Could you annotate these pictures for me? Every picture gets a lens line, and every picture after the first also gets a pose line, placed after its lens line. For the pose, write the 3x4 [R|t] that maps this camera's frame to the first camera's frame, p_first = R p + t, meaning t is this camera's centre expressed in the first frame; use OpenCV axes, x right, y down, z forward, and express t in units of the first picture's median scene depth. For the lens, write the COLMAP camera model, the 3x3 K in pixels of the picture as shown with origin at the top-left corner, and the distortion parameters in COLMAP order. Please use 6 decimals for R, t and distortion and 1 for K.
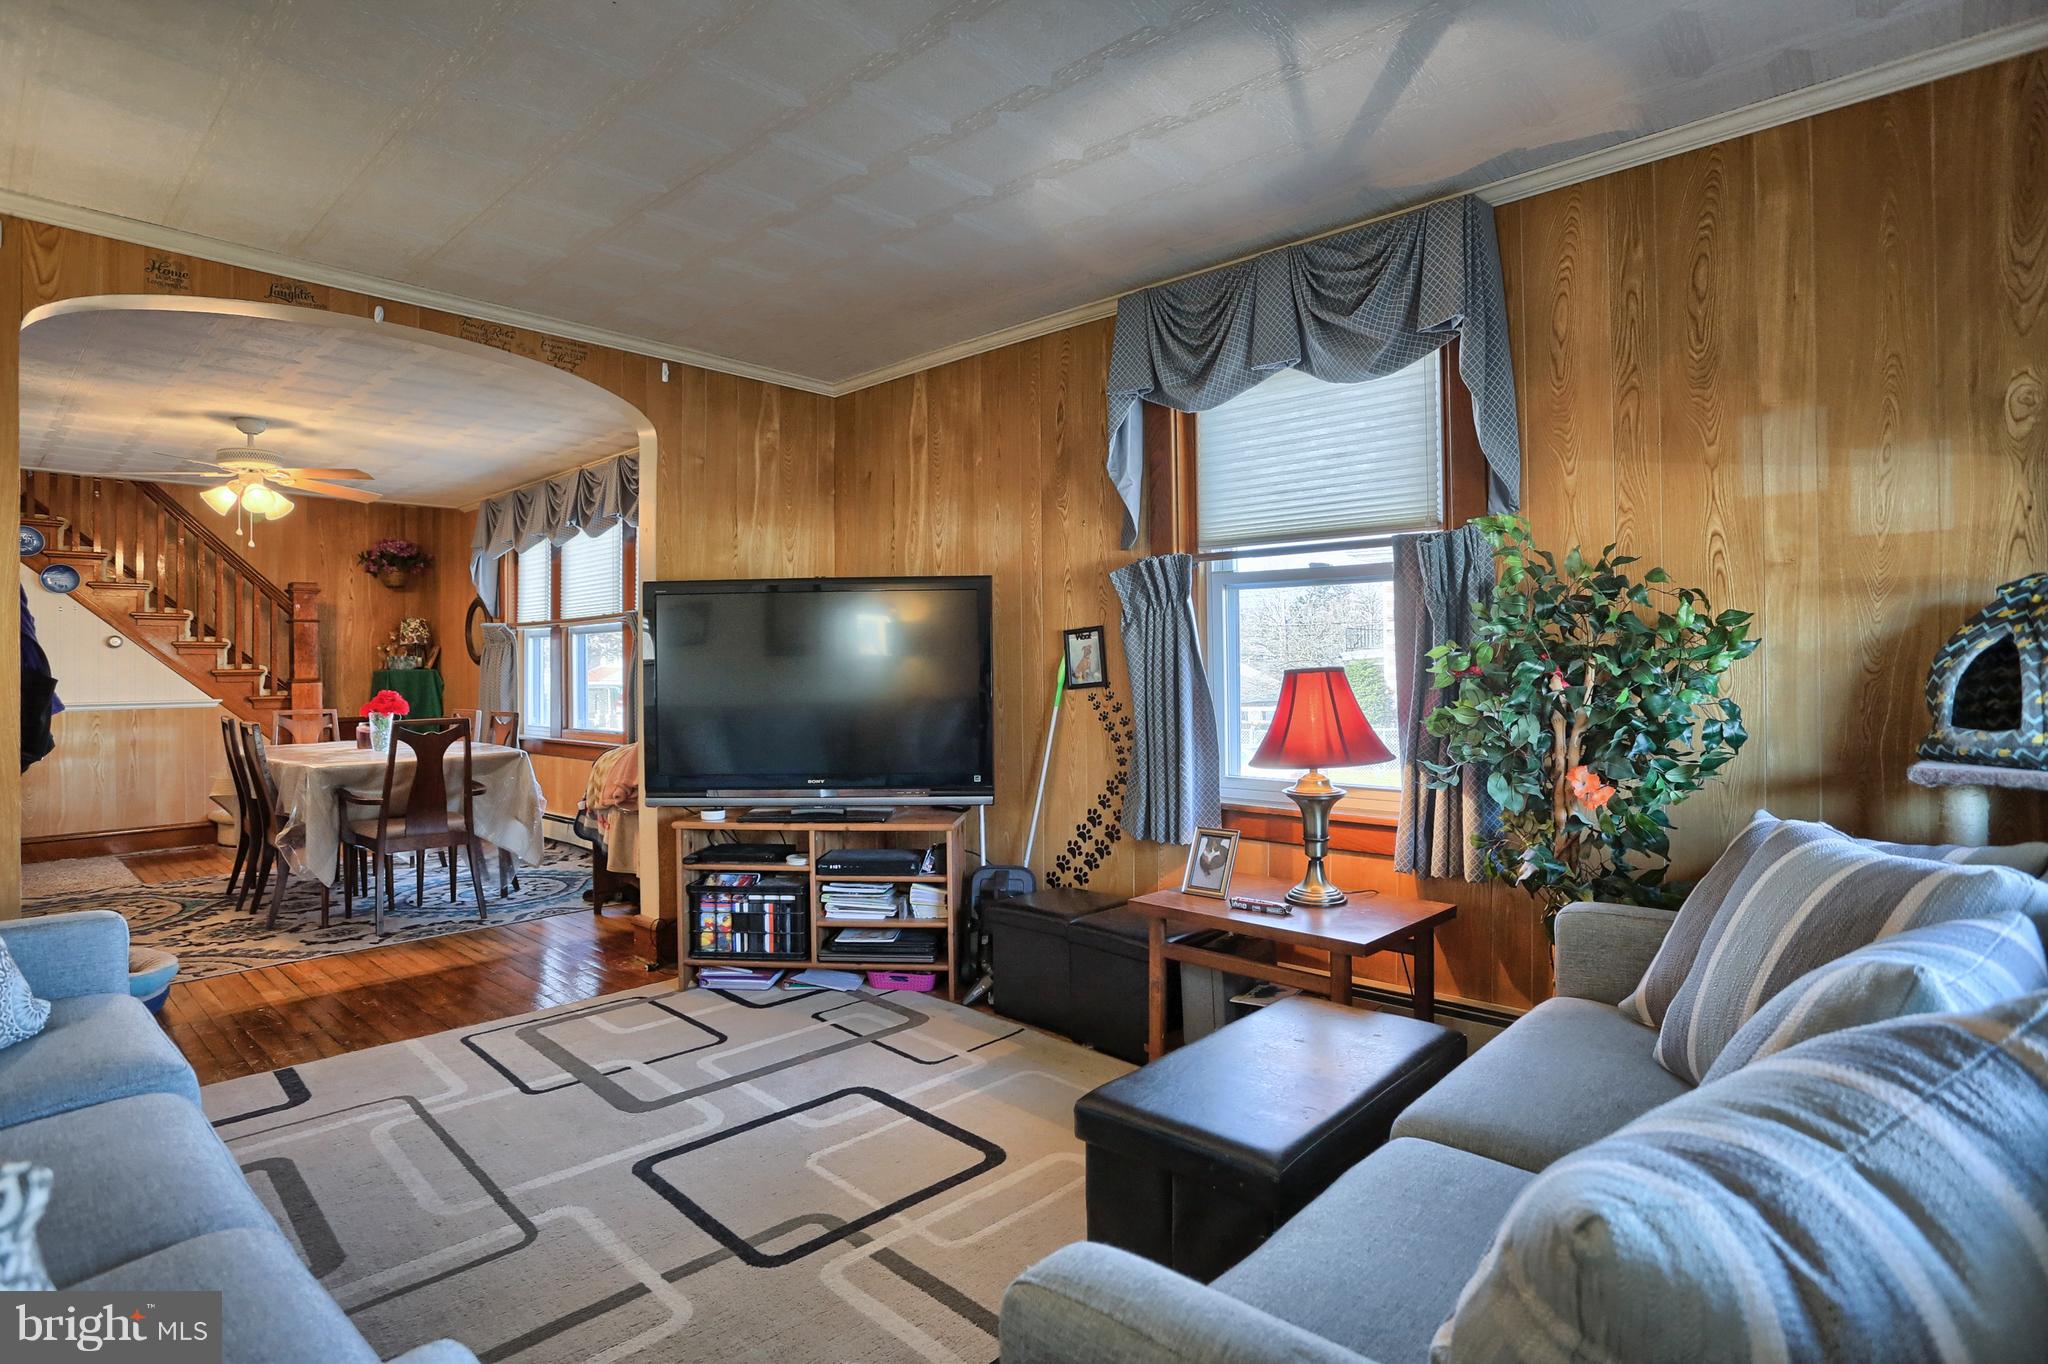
lens RADIAL K [[1076.1, 0, 990.9], [0, 1076.1, 649.0], [0, 0, 1]] dist [-0.029426, 0.000544]
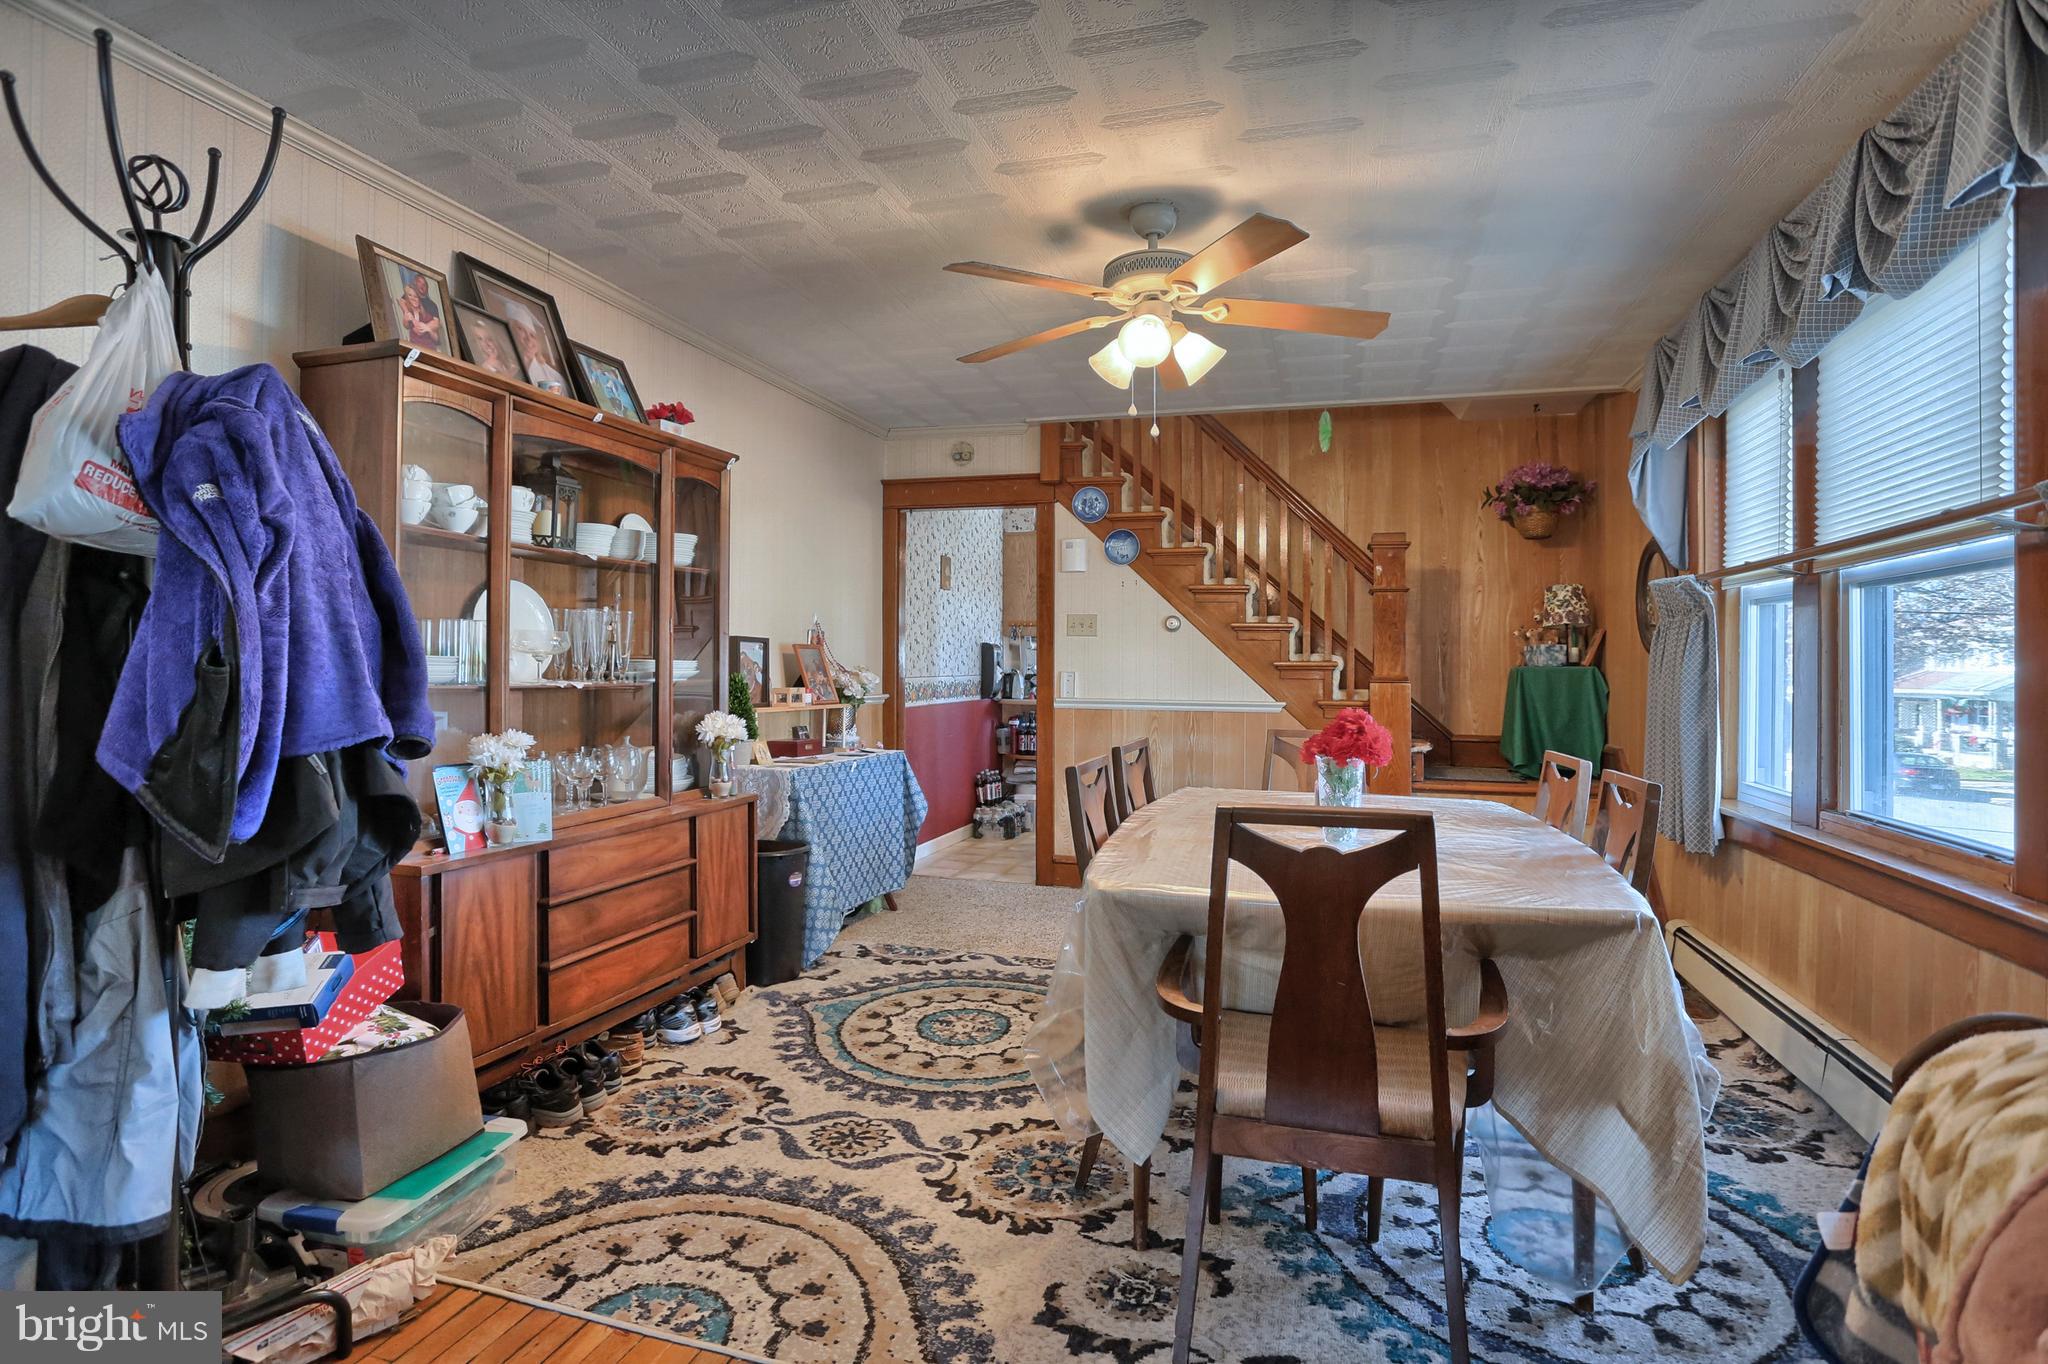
lens RADIAL K [[1076.1, 0, 990.9], [0, 1076.1, 649.0], [0, 0, 1]] dist [-0.029426, 0.000544]
pose [[0.475488, 0.003382, -0.879716, -0.170453], [-0.002389, 0.999994, 0.002553, 0.009351], [0.879719, 0.000888, 0.475493, 0.463107]]
